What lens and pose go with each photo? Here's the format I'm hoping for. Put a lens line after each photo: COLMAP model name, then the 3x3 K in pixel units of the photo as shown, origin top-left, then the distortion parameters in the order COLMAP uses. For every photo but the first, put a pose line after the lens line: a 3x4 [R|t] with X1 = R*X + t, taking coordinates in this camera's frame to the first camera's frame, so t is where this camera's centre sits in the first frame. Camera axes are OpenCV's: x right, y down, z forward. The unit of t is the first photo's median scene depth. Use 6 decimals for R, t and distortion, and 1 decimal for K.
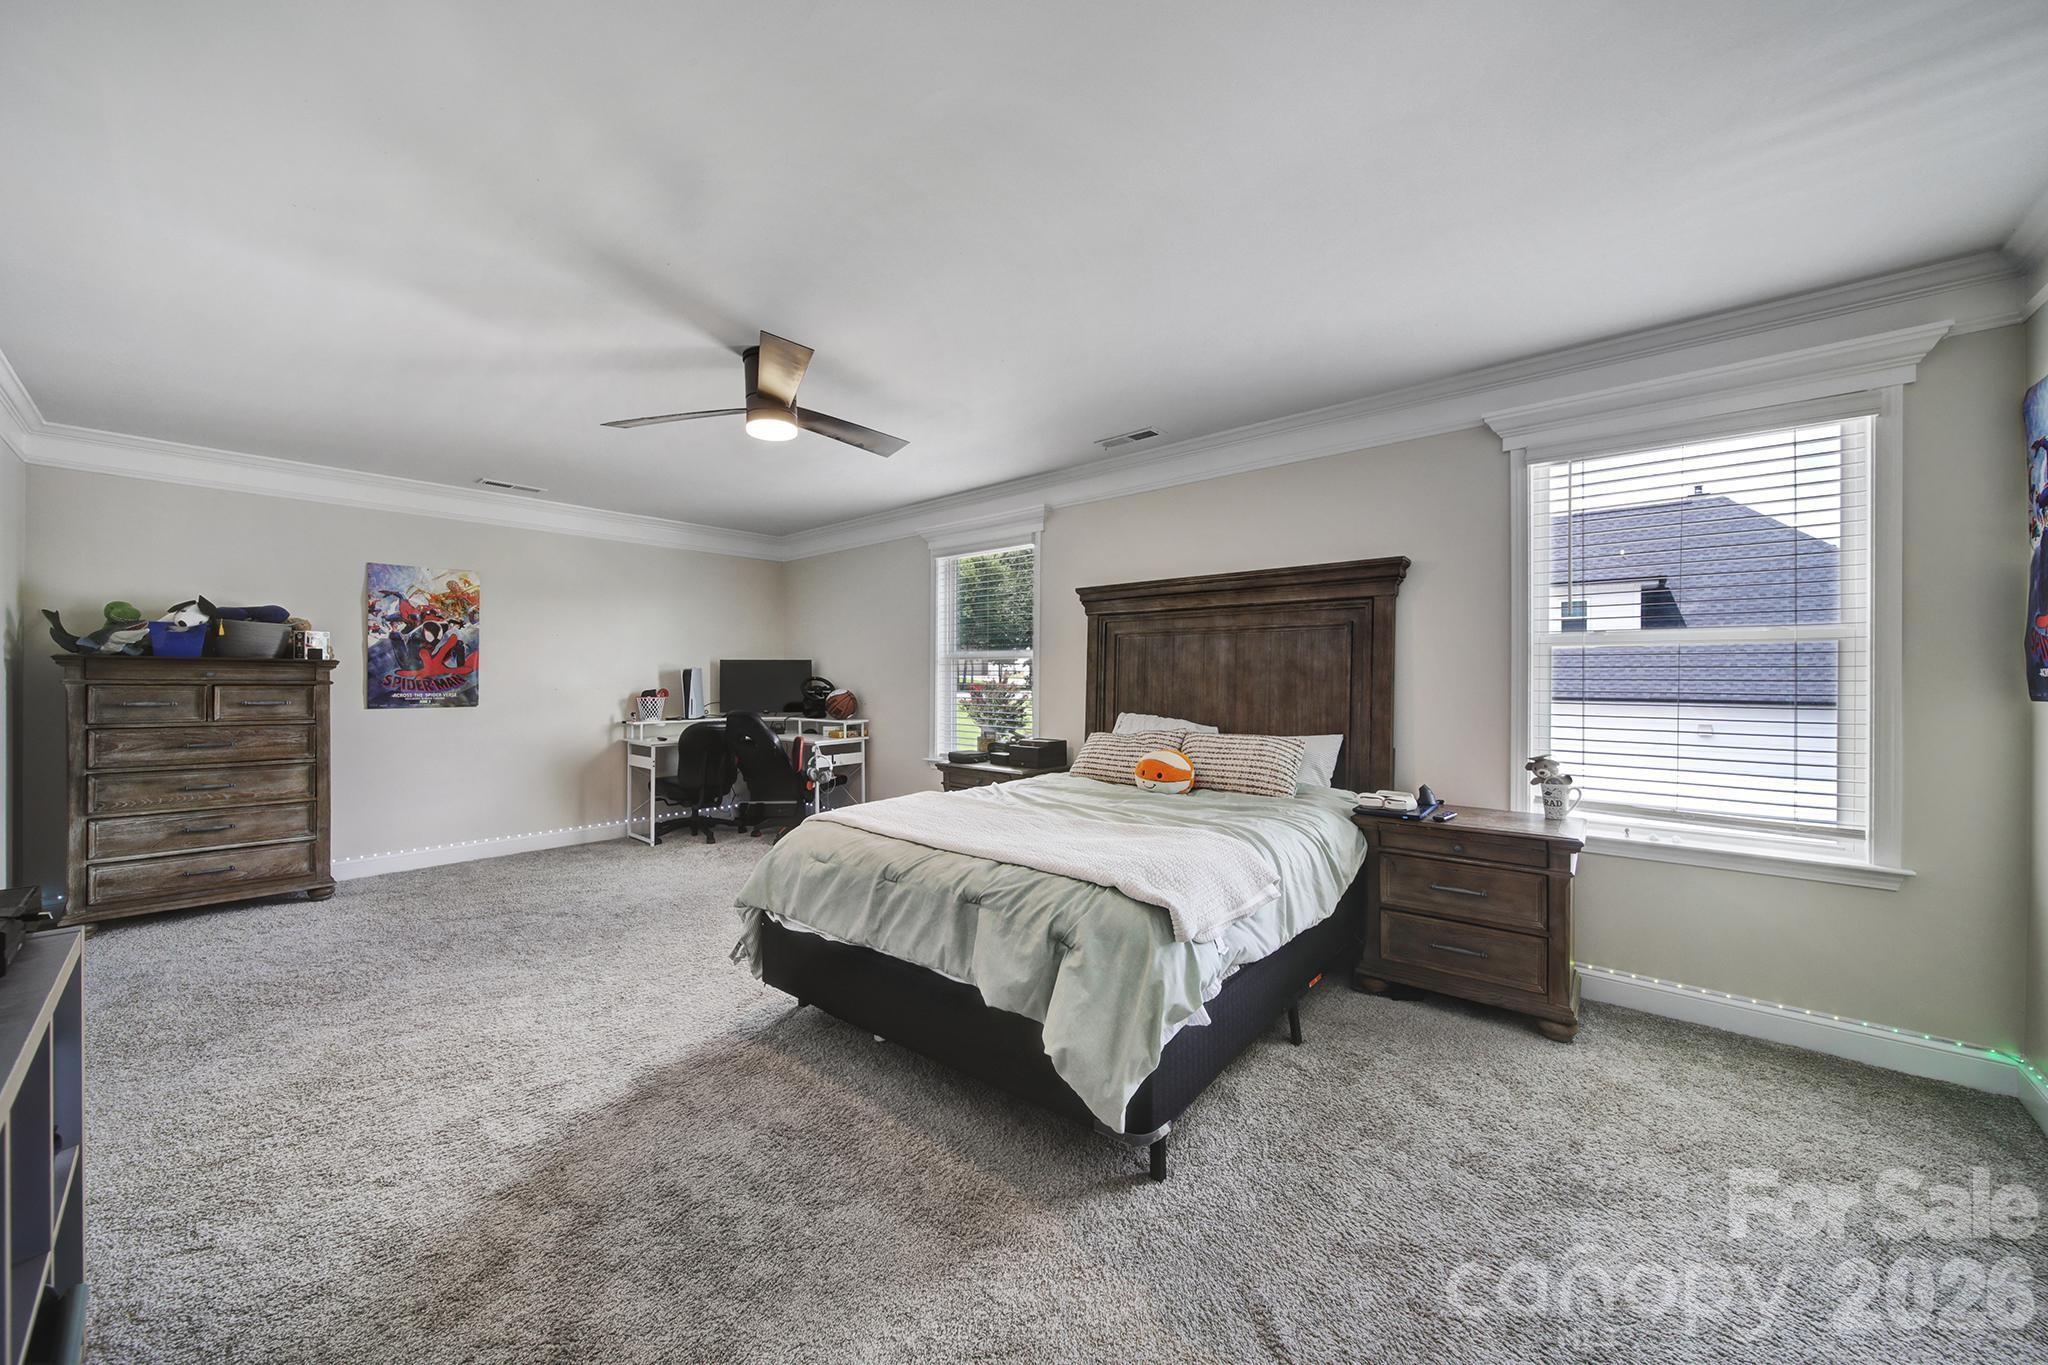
lens RADIAL K [[725.3, 0, 1011.6], [0, 725.3, 677.6], [0, 0, 1]] dist [-0.001697, -0.000867]
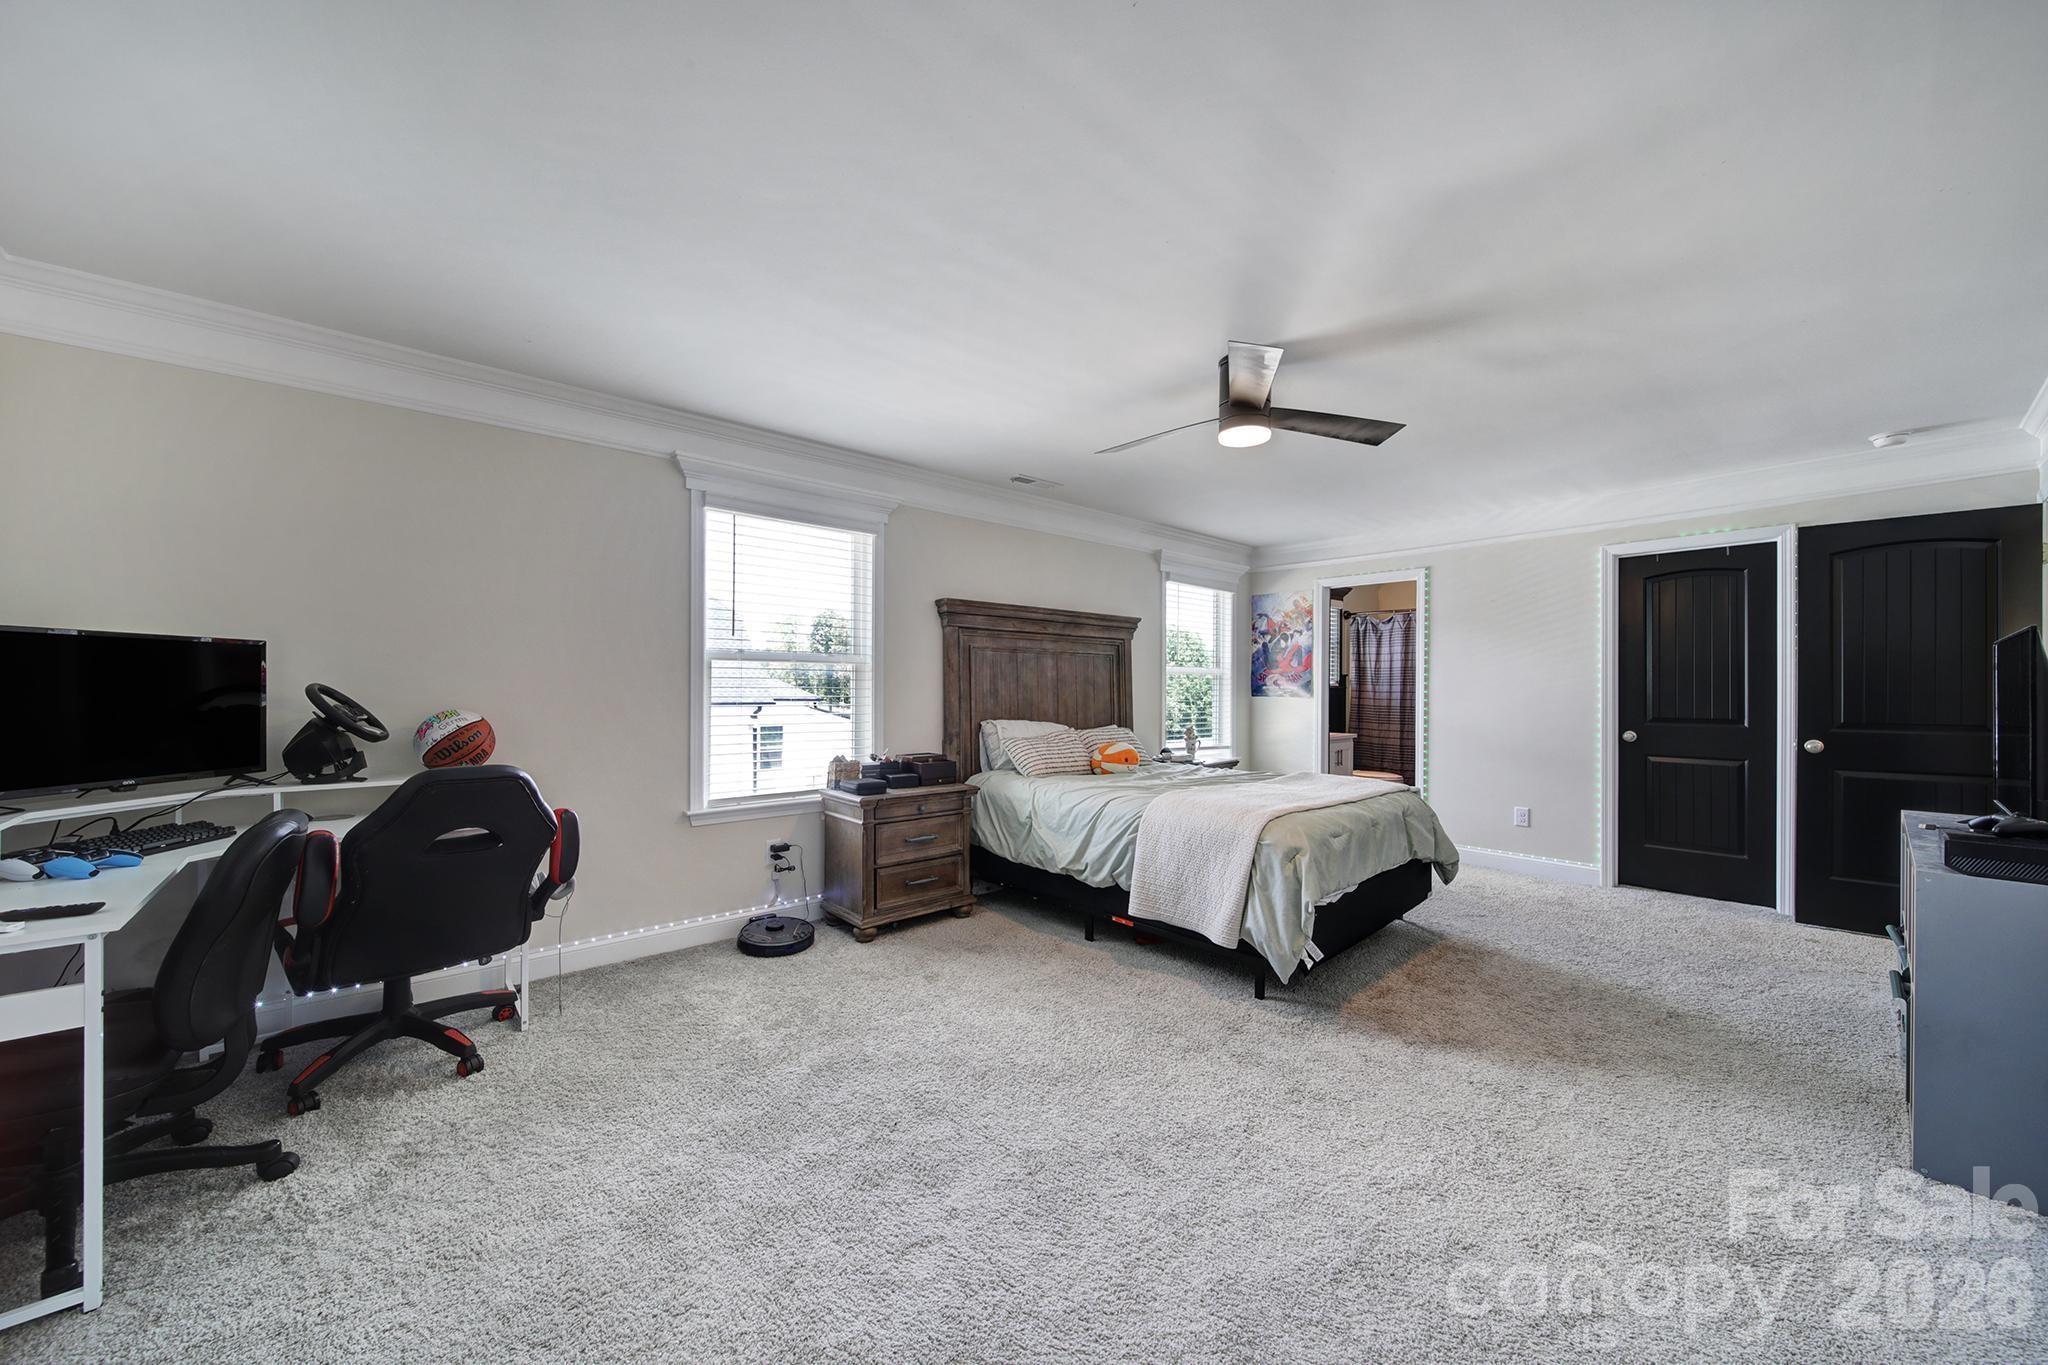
lens RADIAL K [[725.3, 0, 1024.8], [0, 725.3, 684.8], [0, 0, 1]] dist [-0.001697, -0.000867]
pose [[0.148960, 0.004237, 0.988834, -2.074054], [-0.001853, 0.999990, -0.004006, -0.001864], [-0.988841, -0.001236, 0.148967, 1.768483]]
